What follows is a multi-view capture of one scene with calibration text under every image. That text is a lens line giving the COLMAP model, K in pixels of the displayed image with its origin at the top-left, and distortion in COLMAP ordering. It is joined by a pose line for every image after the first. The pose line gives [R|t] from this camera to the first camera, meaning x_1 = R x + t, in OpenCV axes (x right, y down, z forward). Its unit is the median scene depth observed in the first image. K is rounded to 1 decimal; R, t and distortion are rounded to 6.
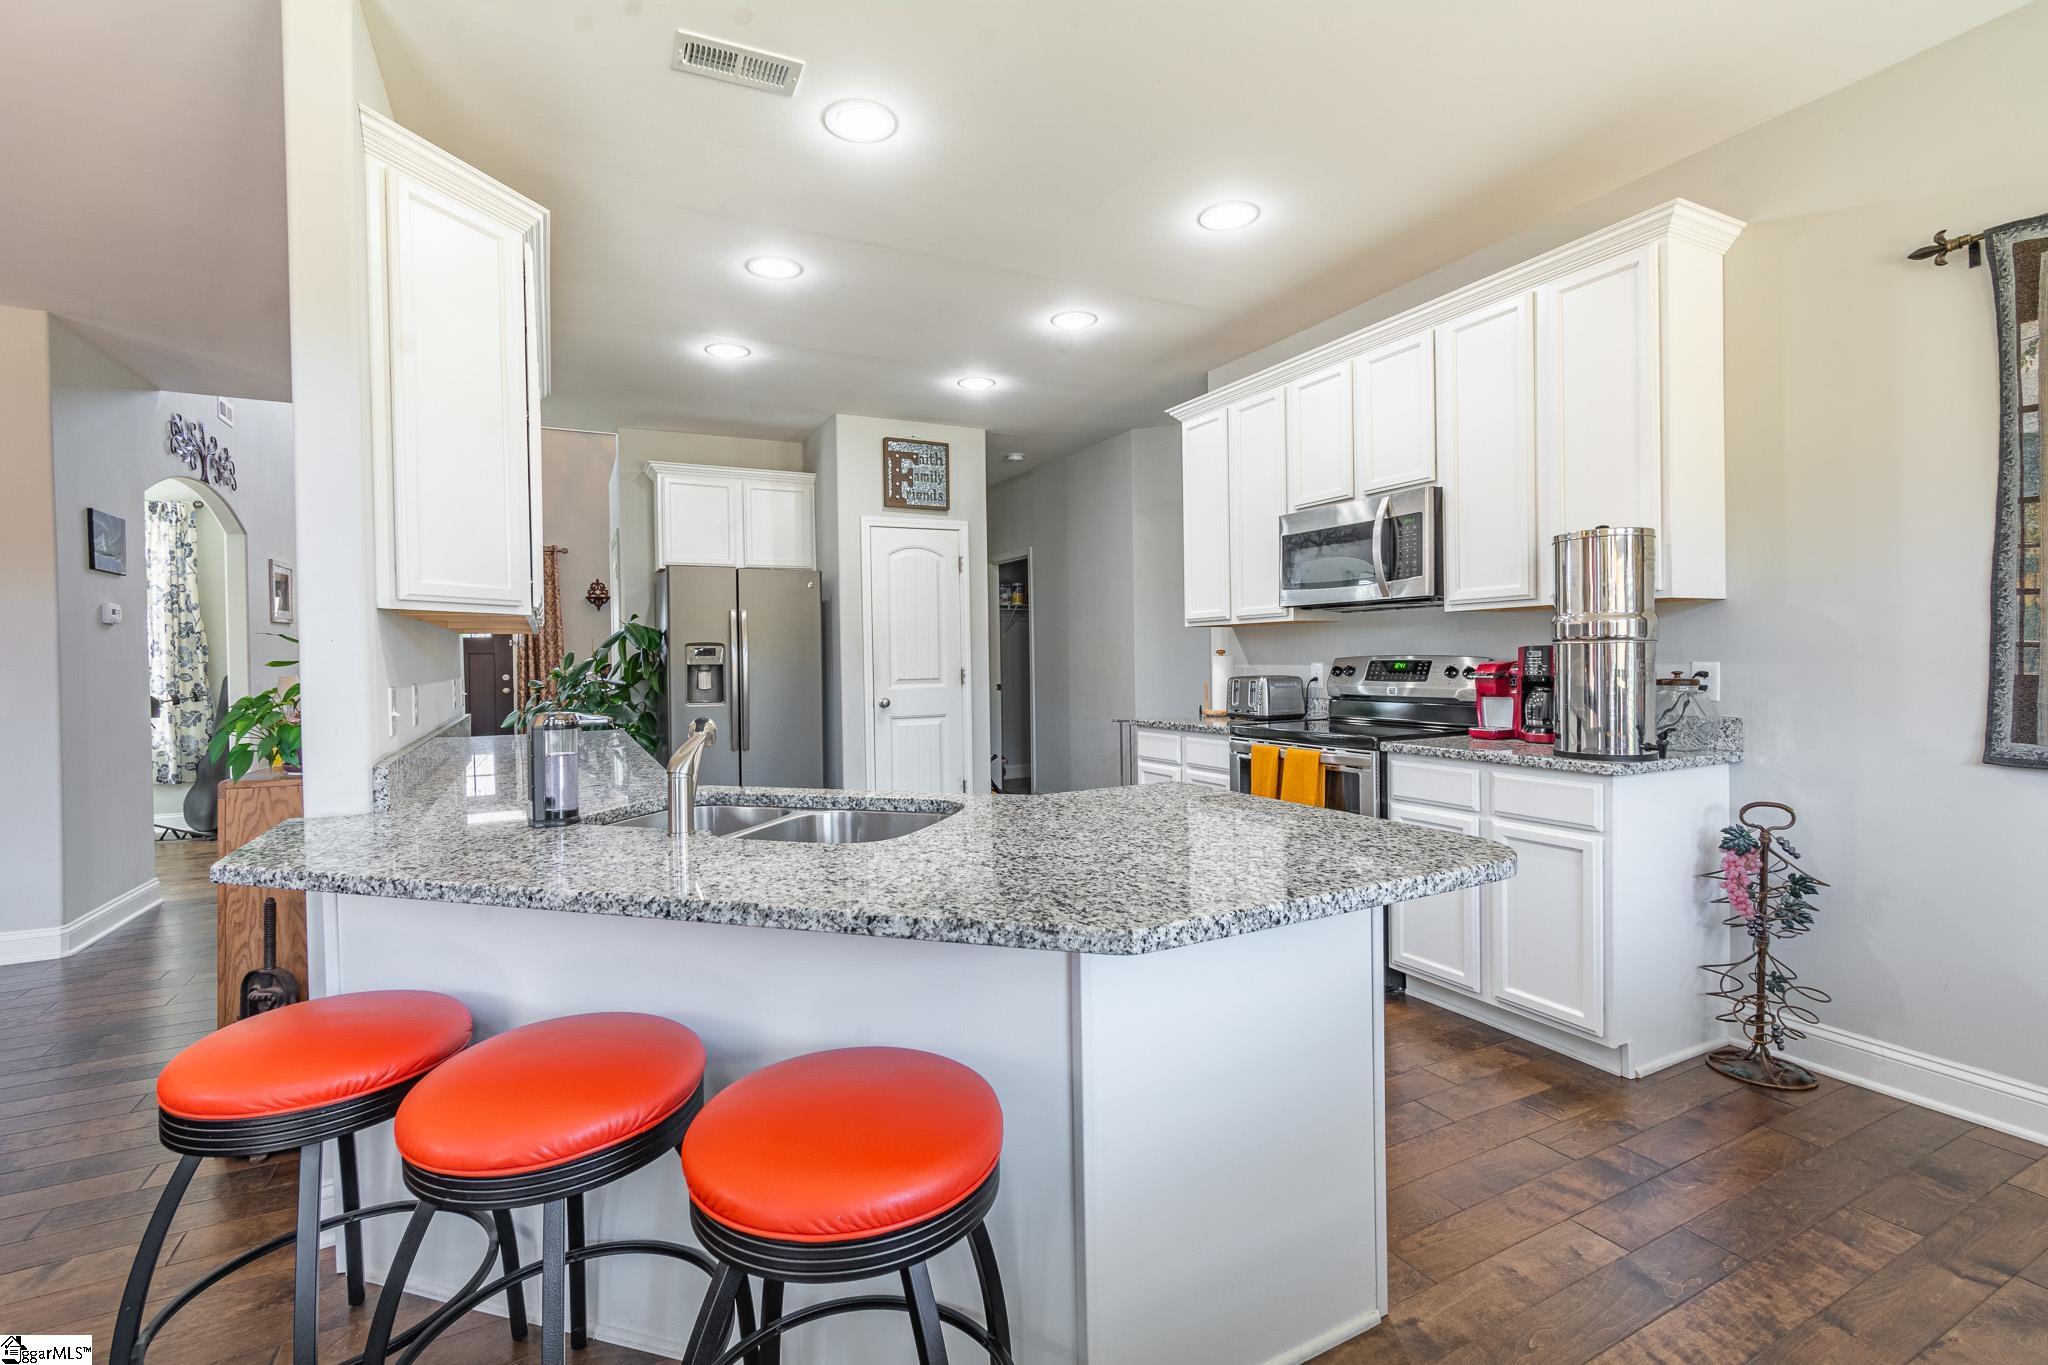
lens RADIAL K [[927.7, 0, 1042.1], [0, 927.7, 680.5], [0, 0, 1]] dist [0.004031, -0.000957]
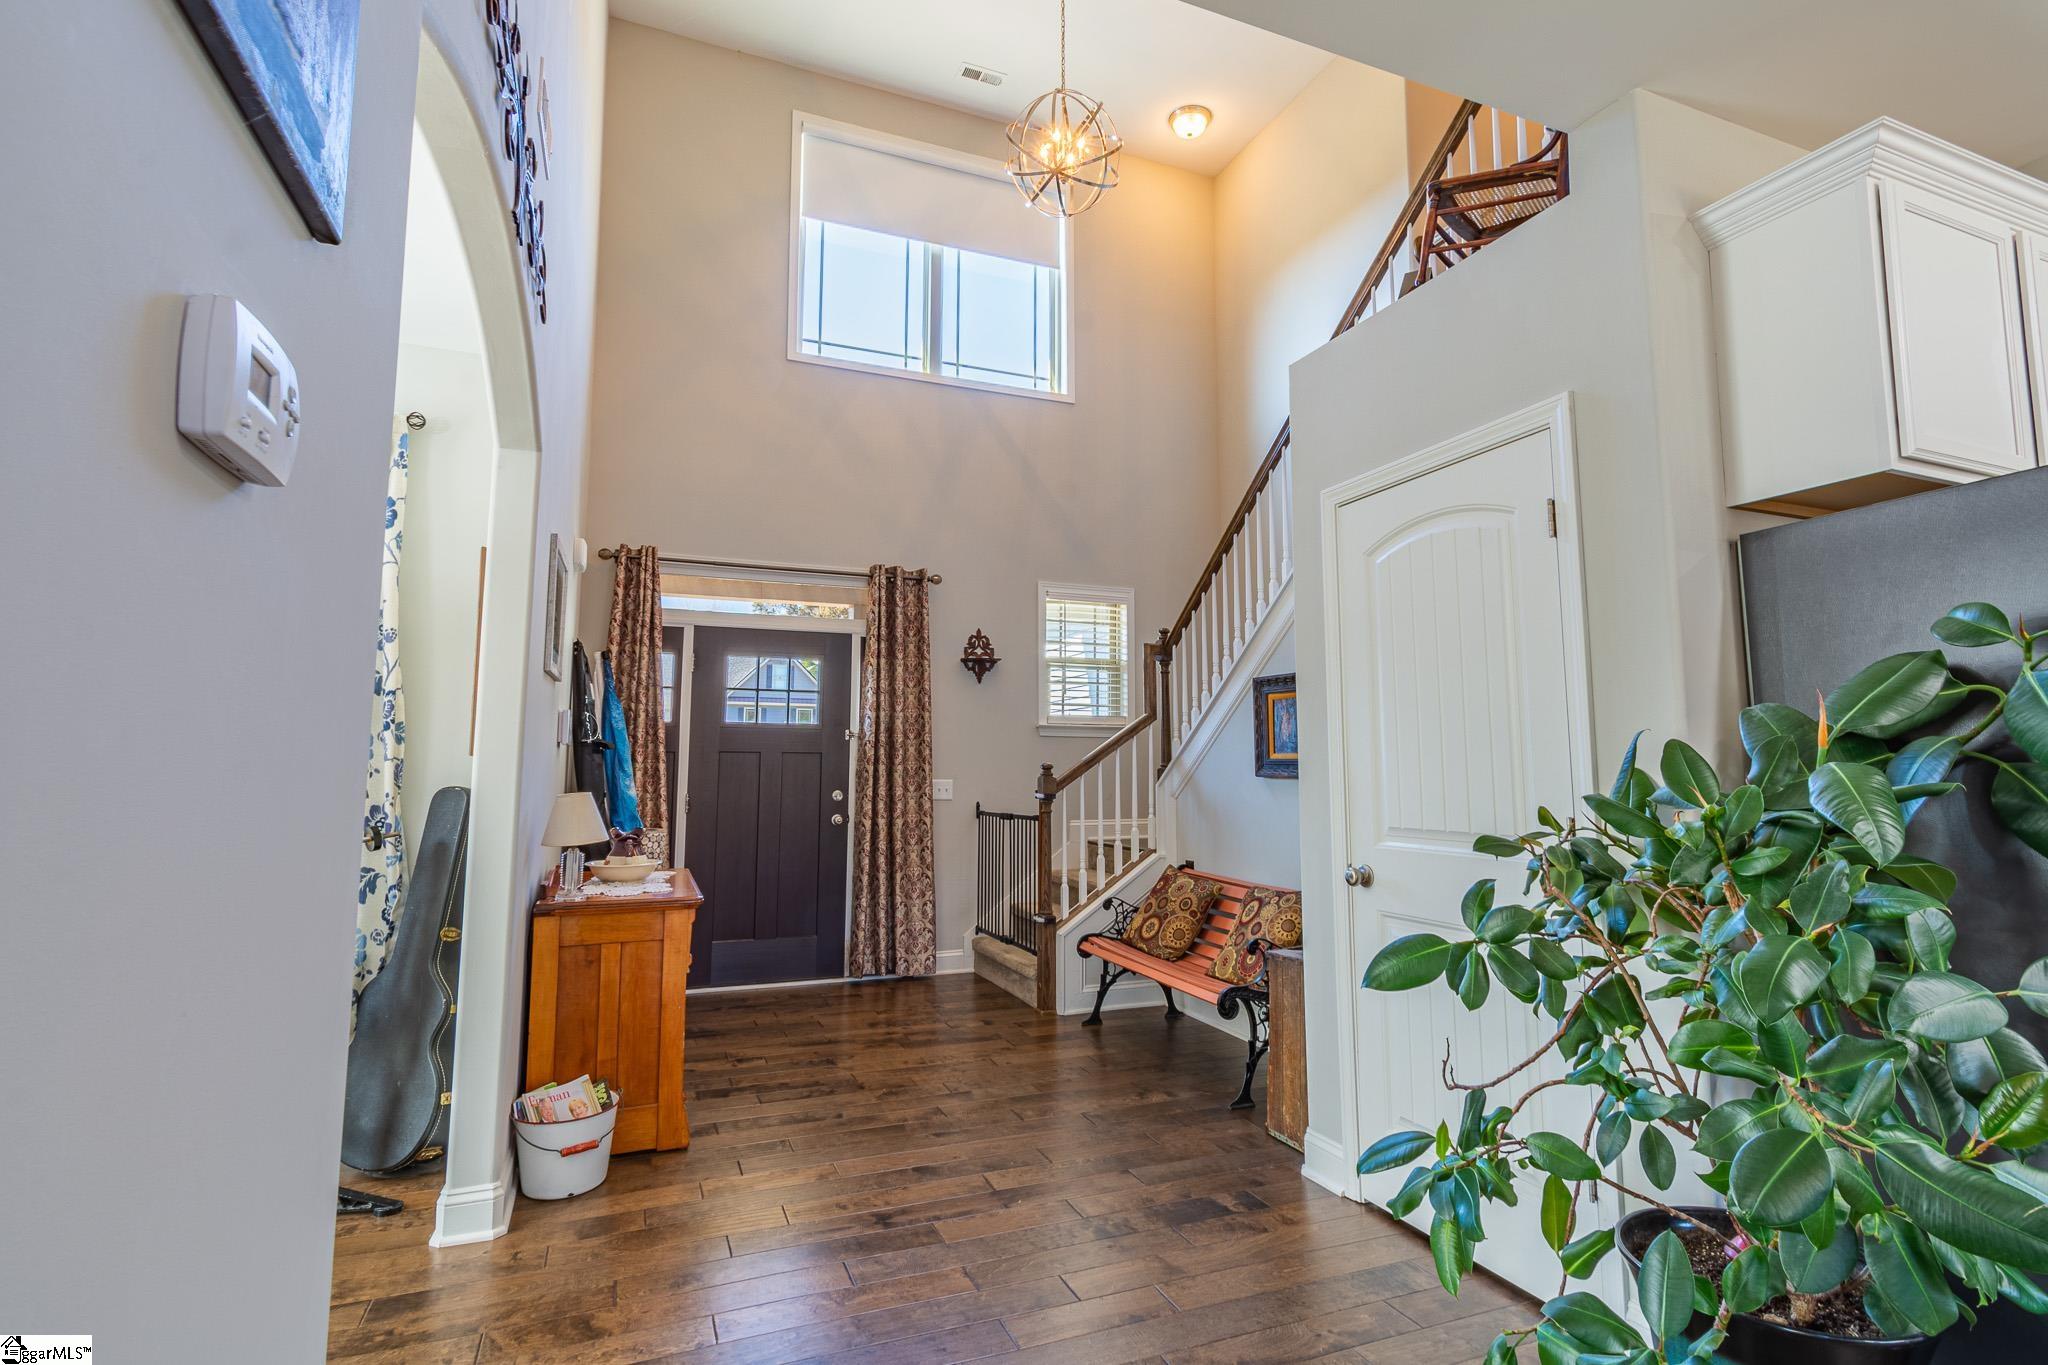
lens RADIAL K [[991.8, 0, 1015.9], [0, 991.8, 670.9], [0, 0, 1]] dist [-0.000714, 0.000020]
pose [[0.994184, 0.013111, -0.106895, -0.405870], [-0.026203, 0.992183, -0.122010, -0.007922], [0.104460, 0.124101, 0.986756, 0.406563]]
